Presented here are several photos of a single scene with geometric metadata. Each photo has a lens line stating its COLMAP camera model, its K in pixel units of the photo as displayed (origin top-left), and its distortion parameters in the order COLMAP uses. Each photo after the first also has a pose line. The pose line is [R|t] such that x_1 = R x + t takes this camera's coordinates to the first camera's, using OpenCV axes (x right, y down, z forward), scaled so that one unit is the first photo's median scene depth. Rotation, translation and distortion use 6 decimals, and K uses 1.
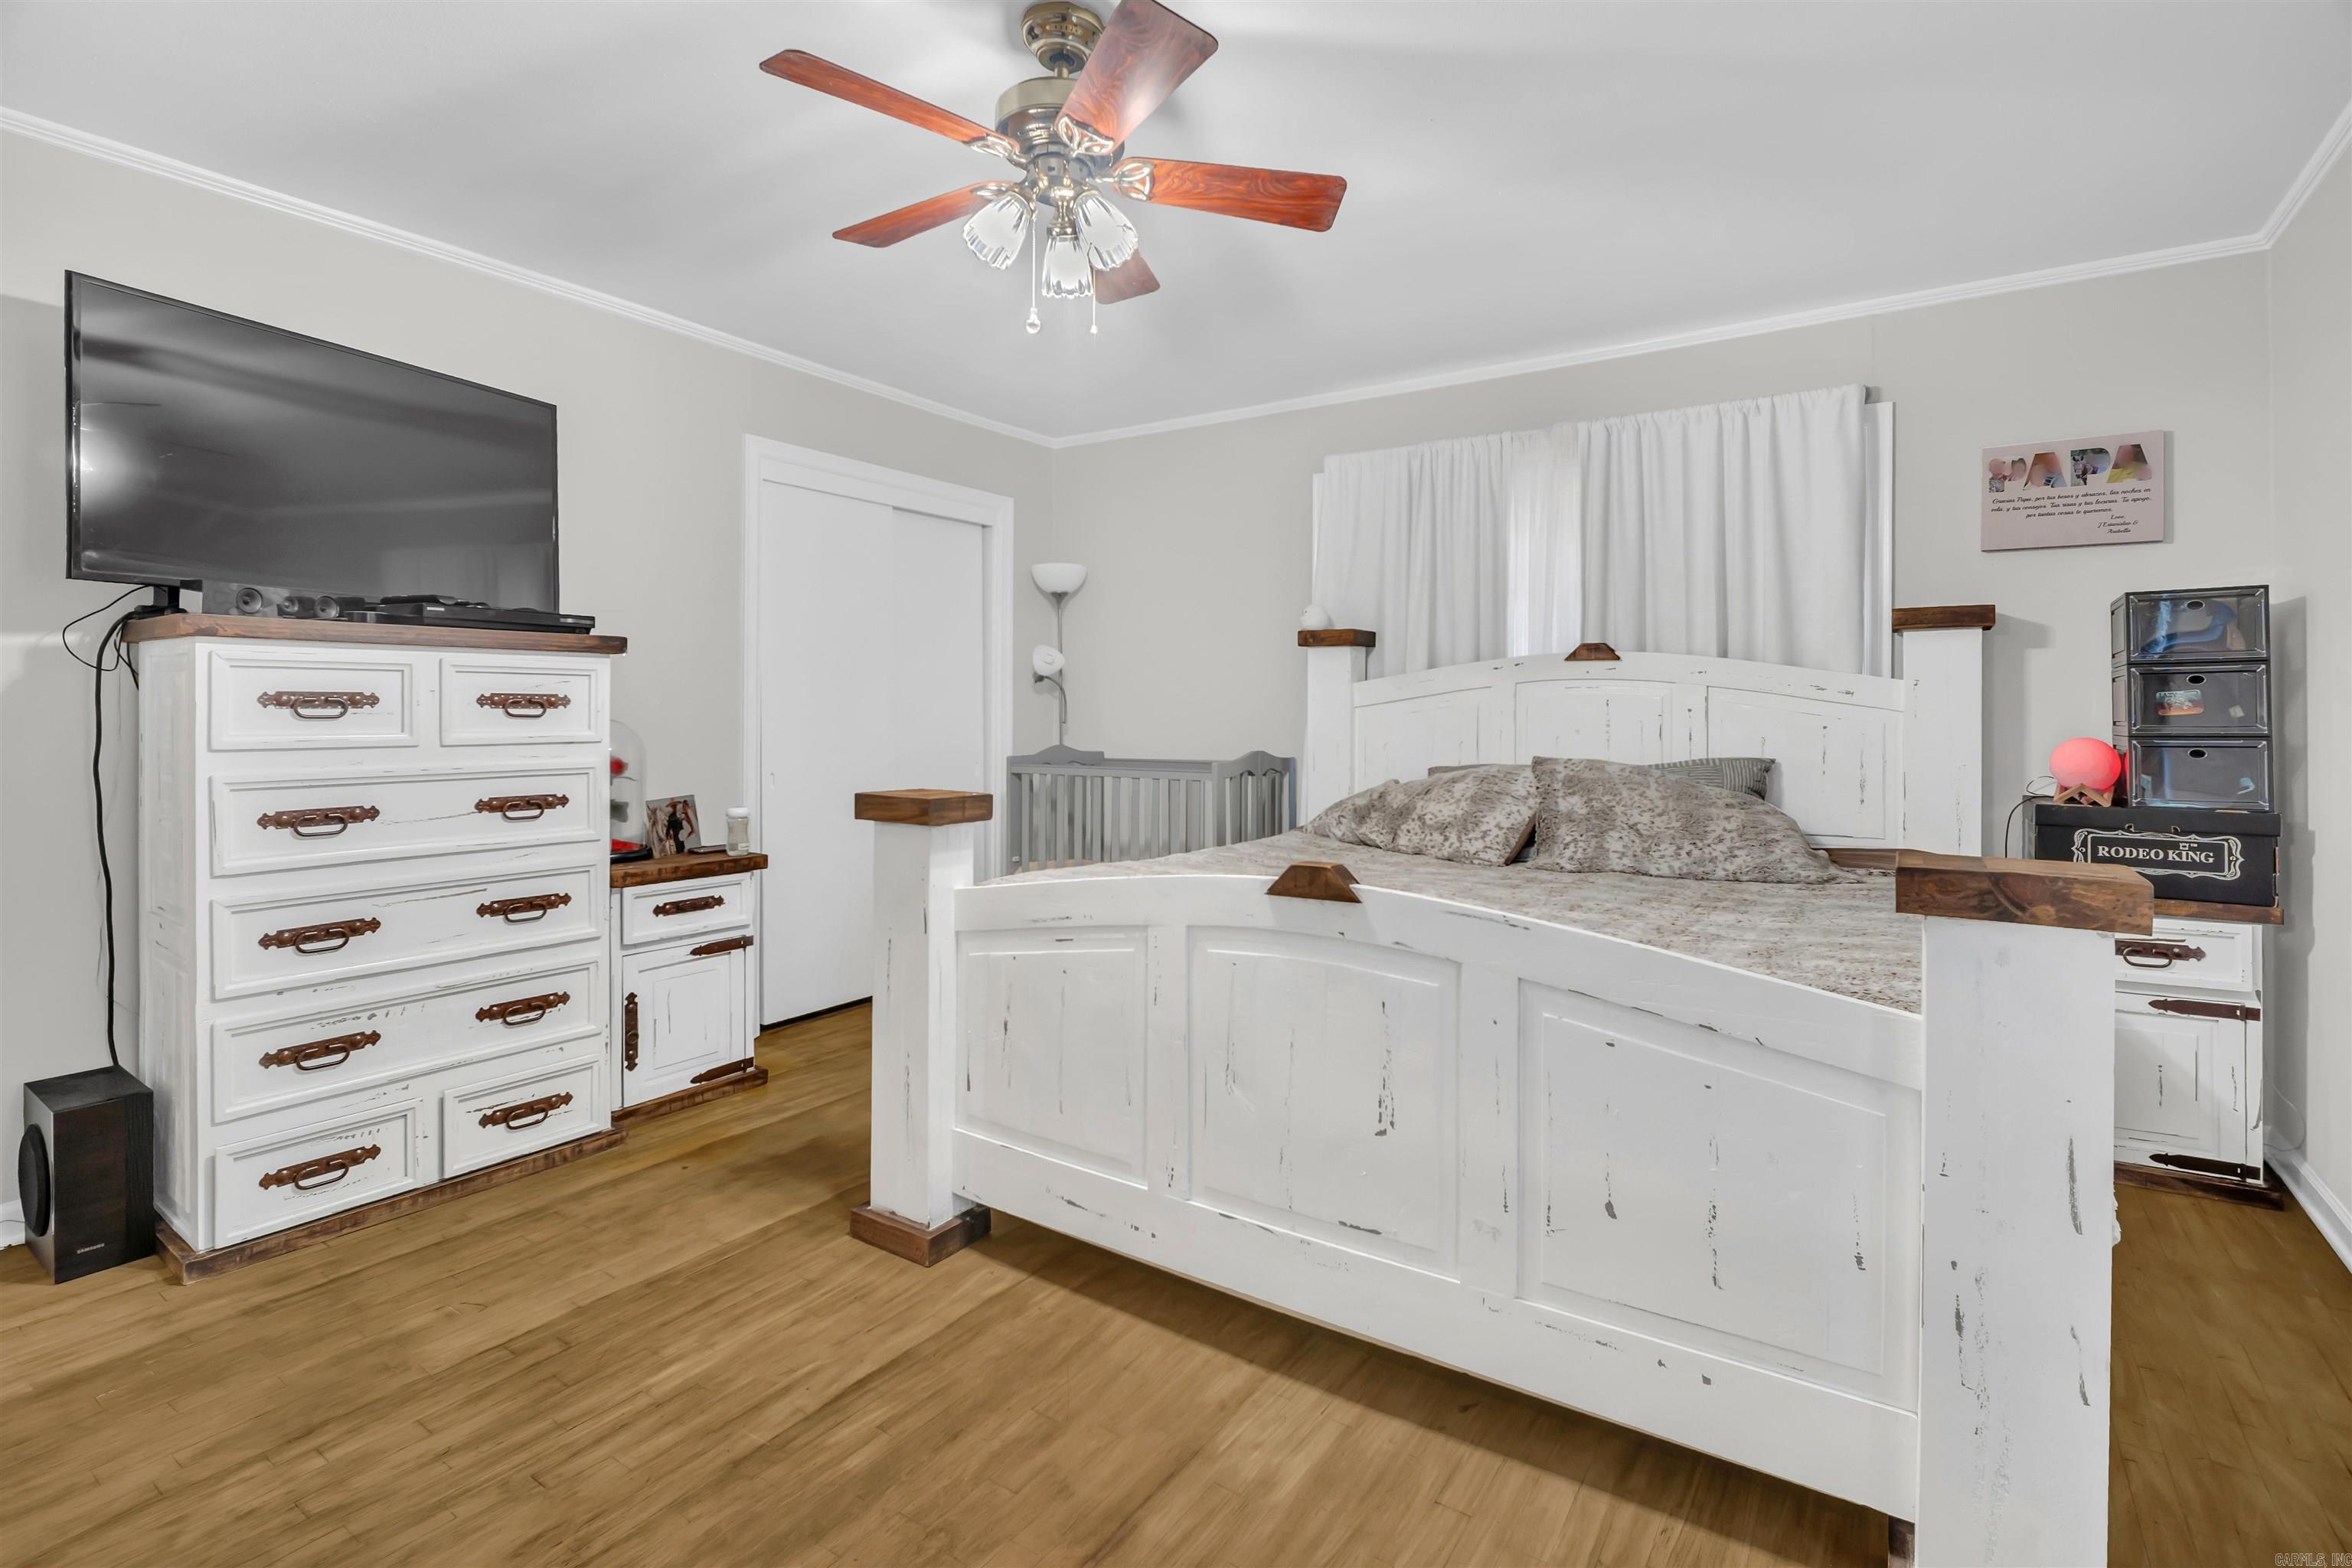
lens RADIAL K [[1067.2, 0, 1177.4], [0, 1067.2, 715.8], [0, 0, 1]] dist [0.009446, -0.010598]
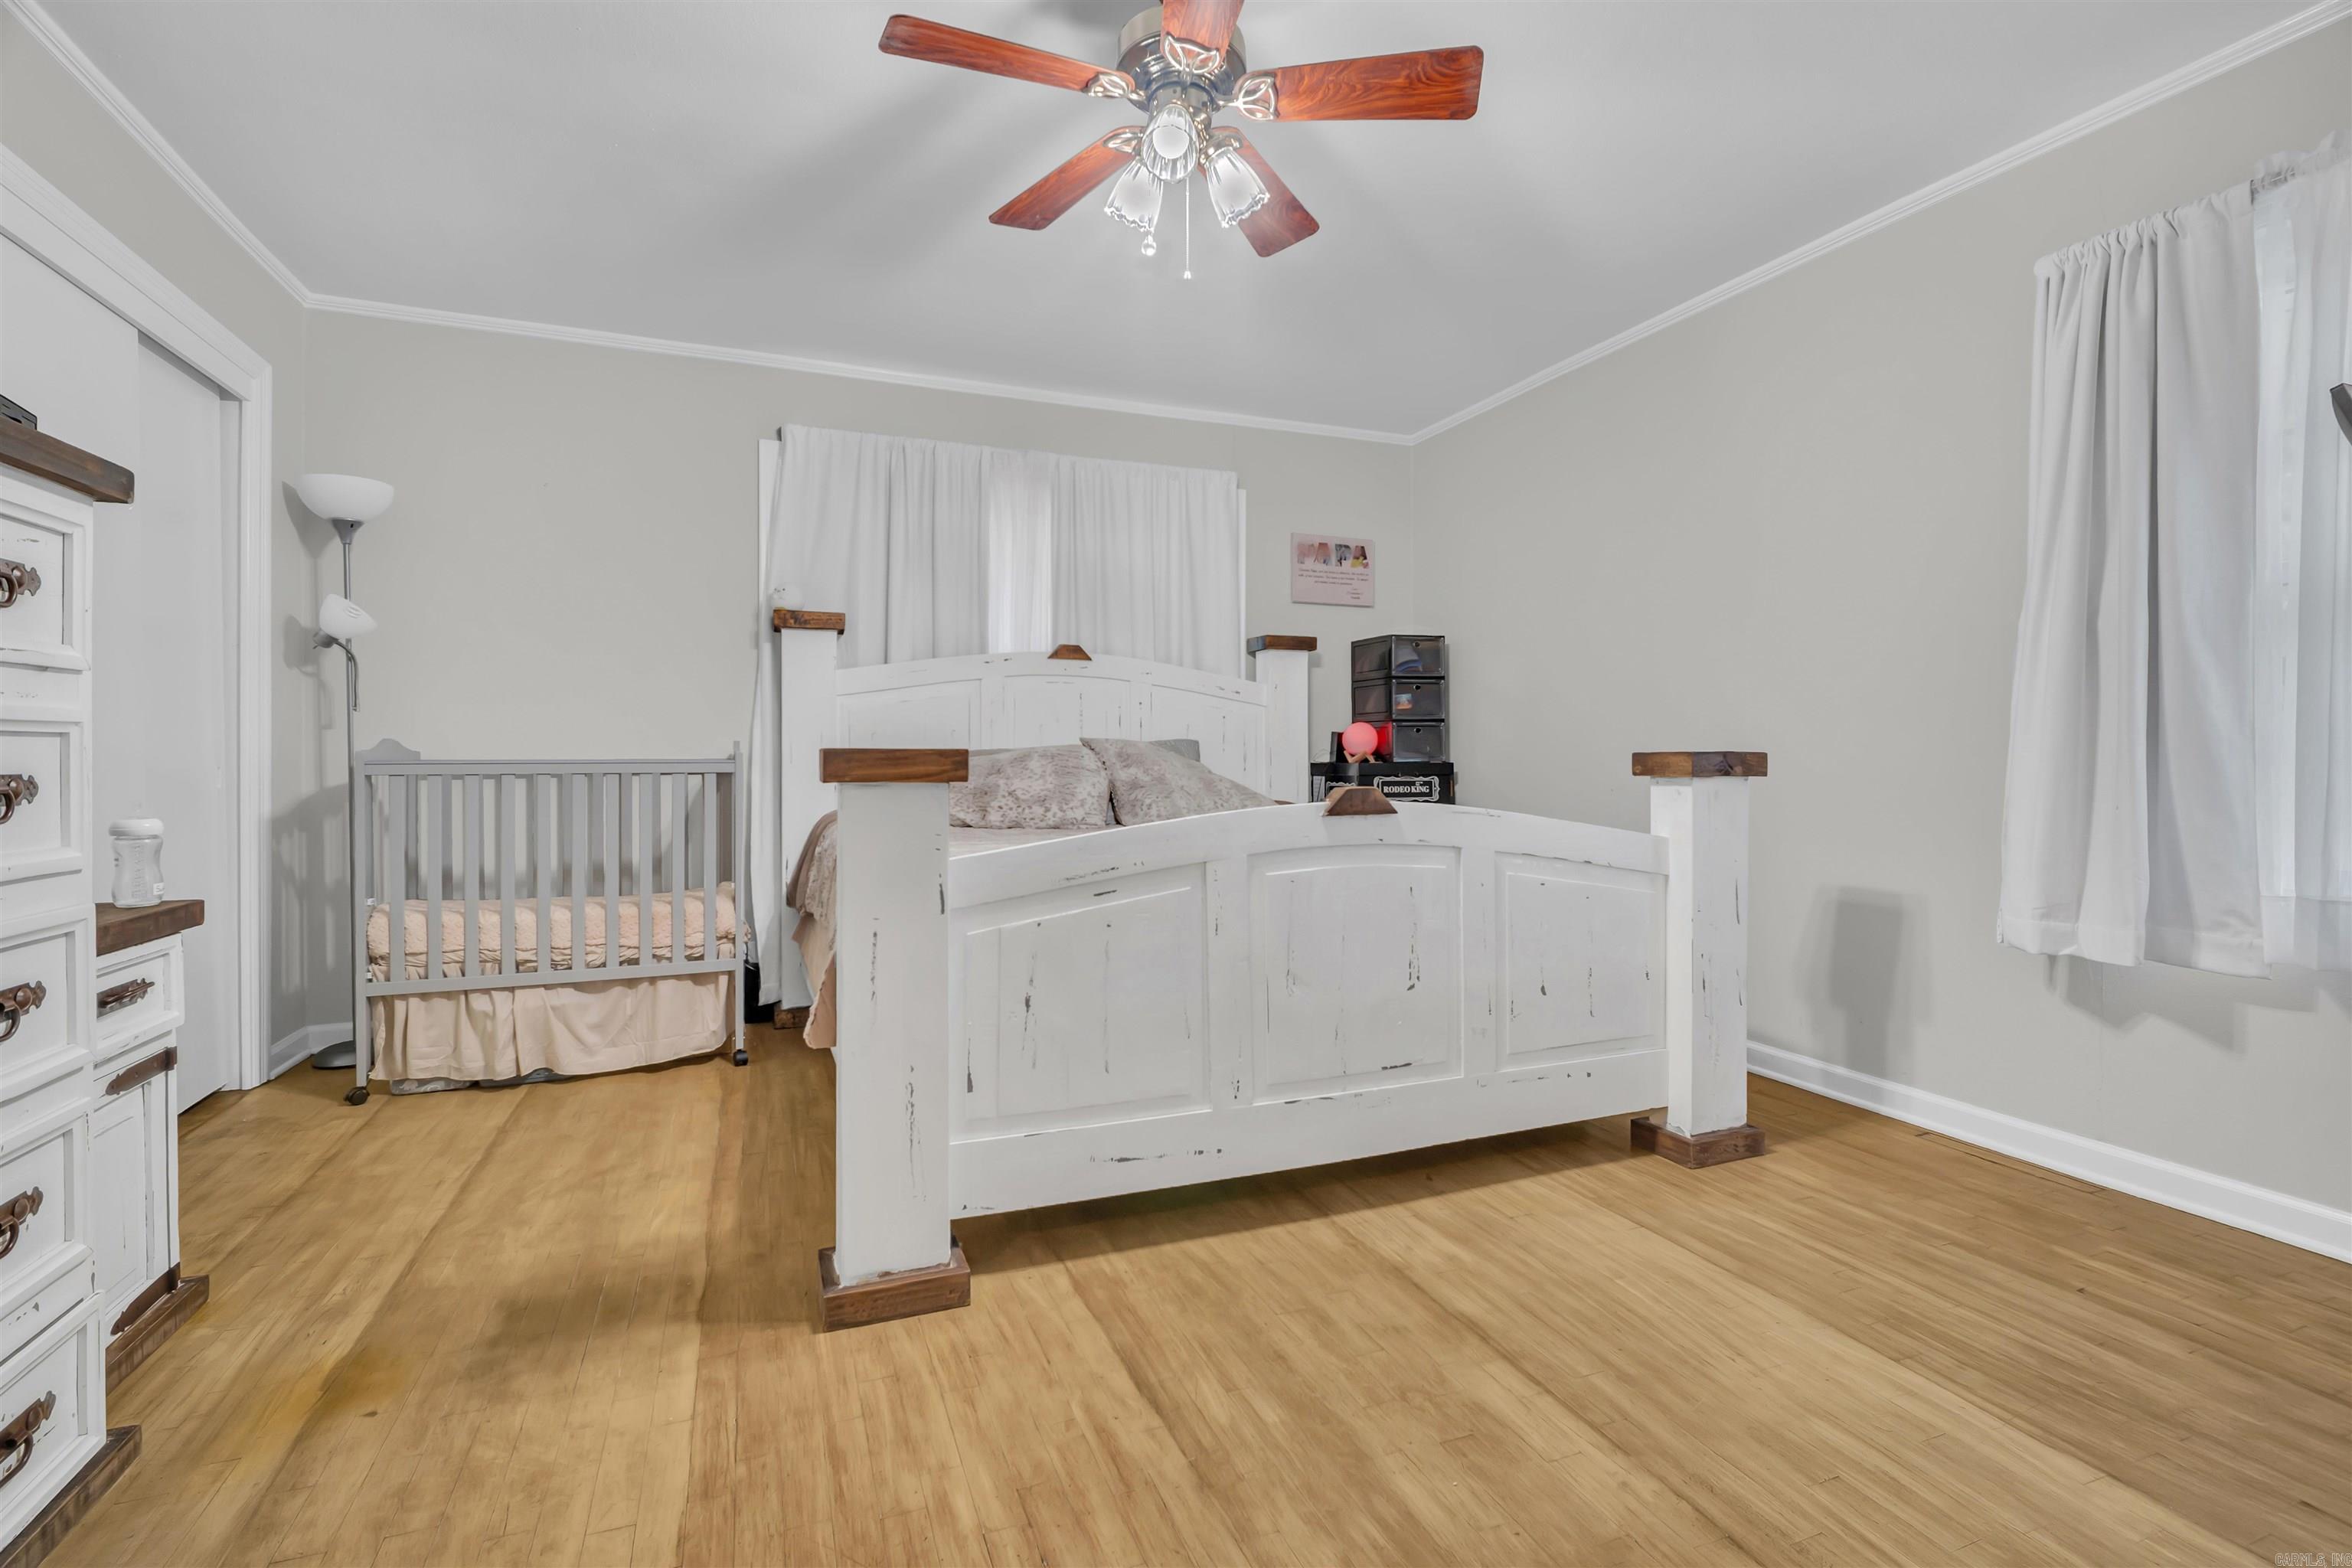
lens RADIAL K [[1078.0, 0, 1134.5], [0, 1078.0, 766.7], [0, 0, 1]] dist [0.004302, -0.007623]
pose [[0.583145, -0.011948, 0.812280, -0.851948], [0.003608, 0.999920, 0.012118, 0.082889], [-0.812360, -0.004136, 0.583141, 0.404699]]
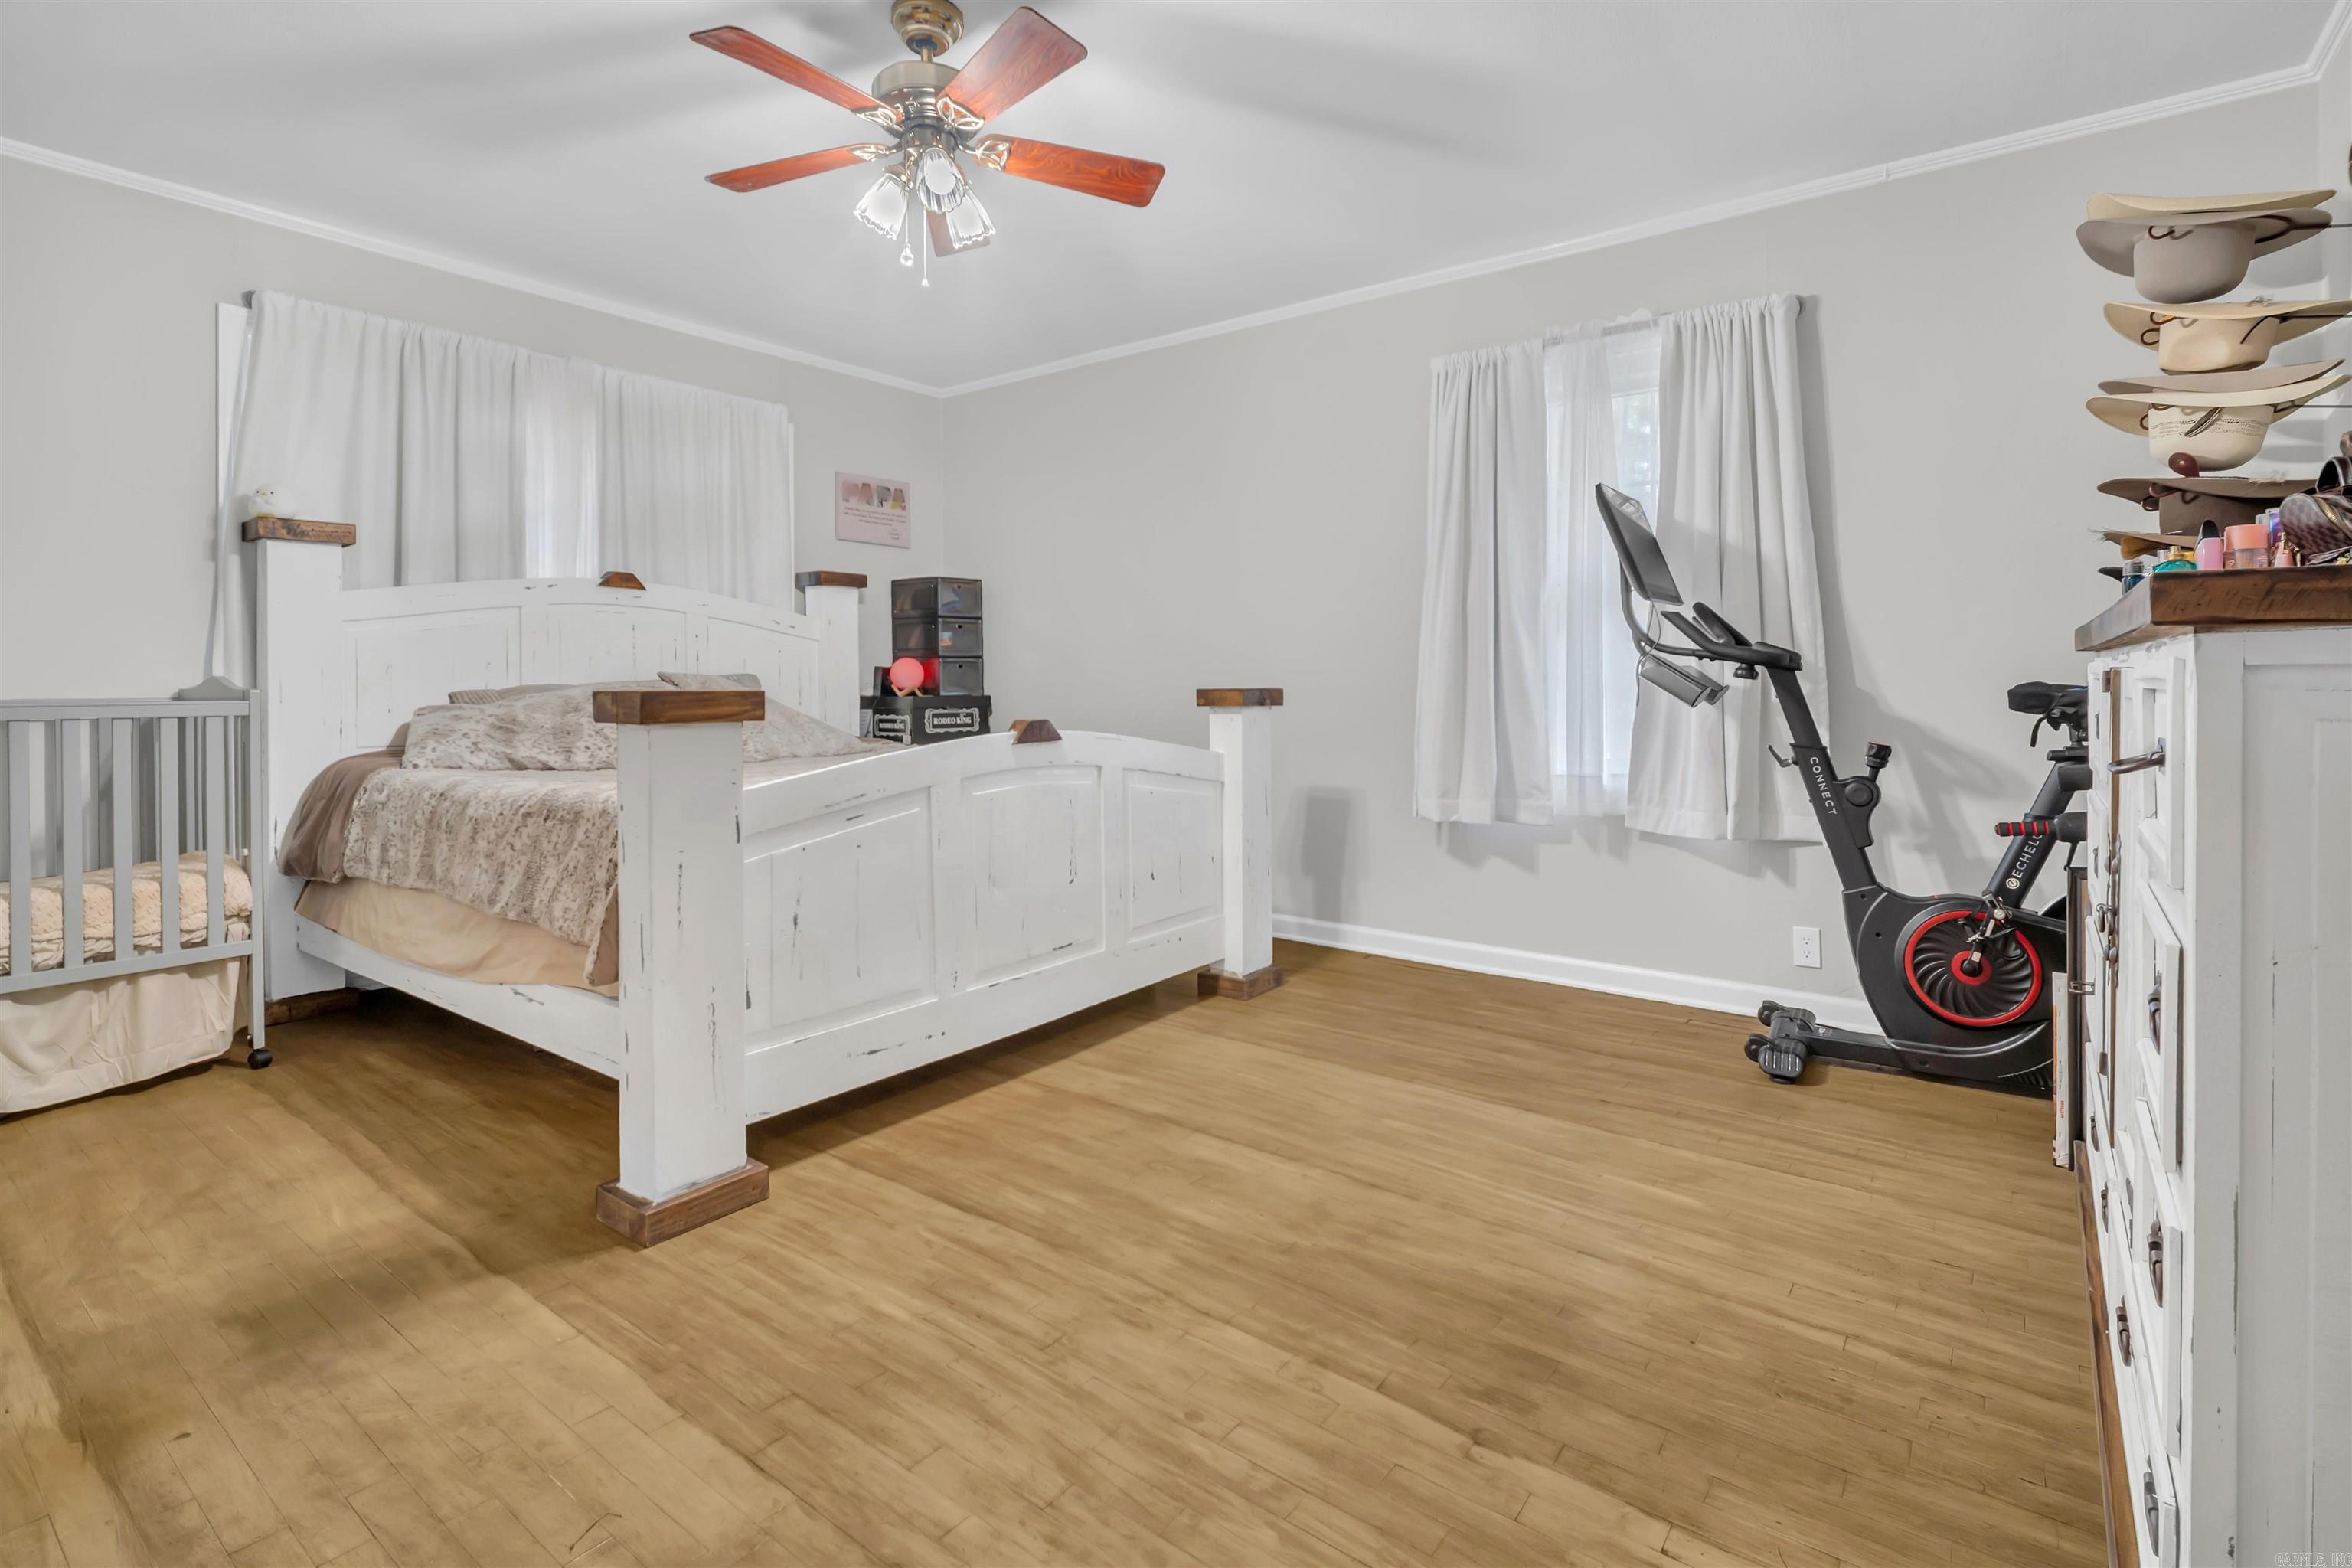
lens RADIAL K [[1155.0, 0, 1146.3], [0, 1155.0, 697.7], [0, 0, 1]] dist [-0.002746, -0.001573]
pose [[0.071252, -0.015847, 0.997332, -1.211080], [0.004382, 0.999869, 0.015574, 0.070536], [-0.997449, 0.003261, 0.071312, 0.608045]]
